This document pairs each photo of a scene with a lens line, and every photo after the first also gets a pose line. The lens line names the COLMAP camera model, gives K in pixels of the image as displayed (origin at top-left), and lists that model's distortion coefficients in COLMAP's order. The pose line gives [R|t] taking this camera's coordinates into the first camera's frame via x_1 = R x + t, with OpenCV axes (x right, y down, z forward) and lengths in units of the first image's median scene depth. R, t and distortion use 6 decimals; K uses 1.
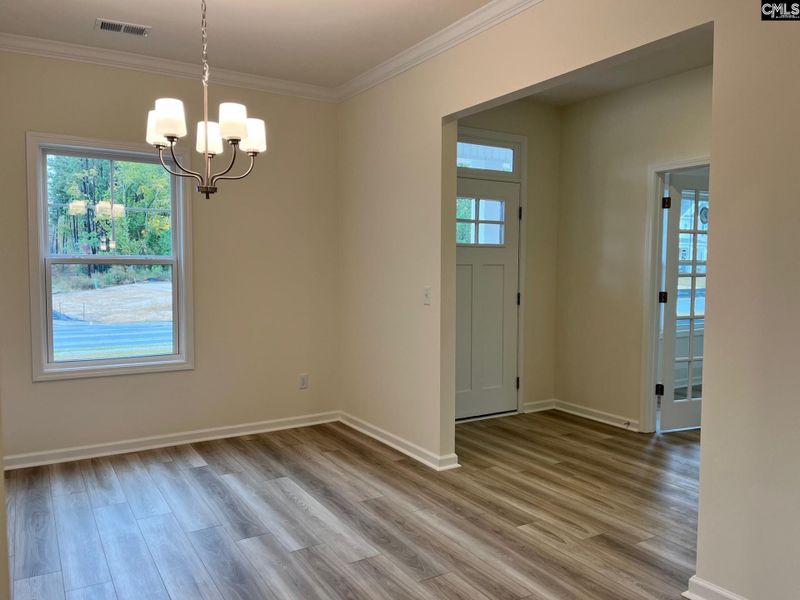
lens RADIAL K [[588.7, 0, 426.2], [0, 588.7, 298.5], [0, 0, 1]] dist [0.011685, 0.000791]
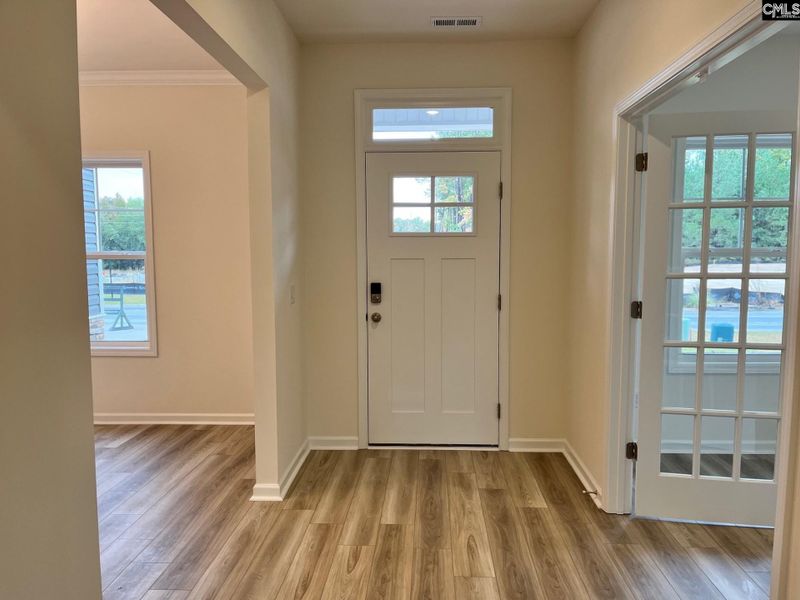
lens RADIAL K [[600.9, 0, 411.6], [0, 600.9, 302.3], [0, 0, 1]] dist [-0.001747, -0.003788]
pose [[0.831766, 0.038695, -0.553776, 0.569755], [-0.021796, 0.999075, 0.037072, -0.030235], [0.554698, -0.018765, 0.831840, 0.326373]]
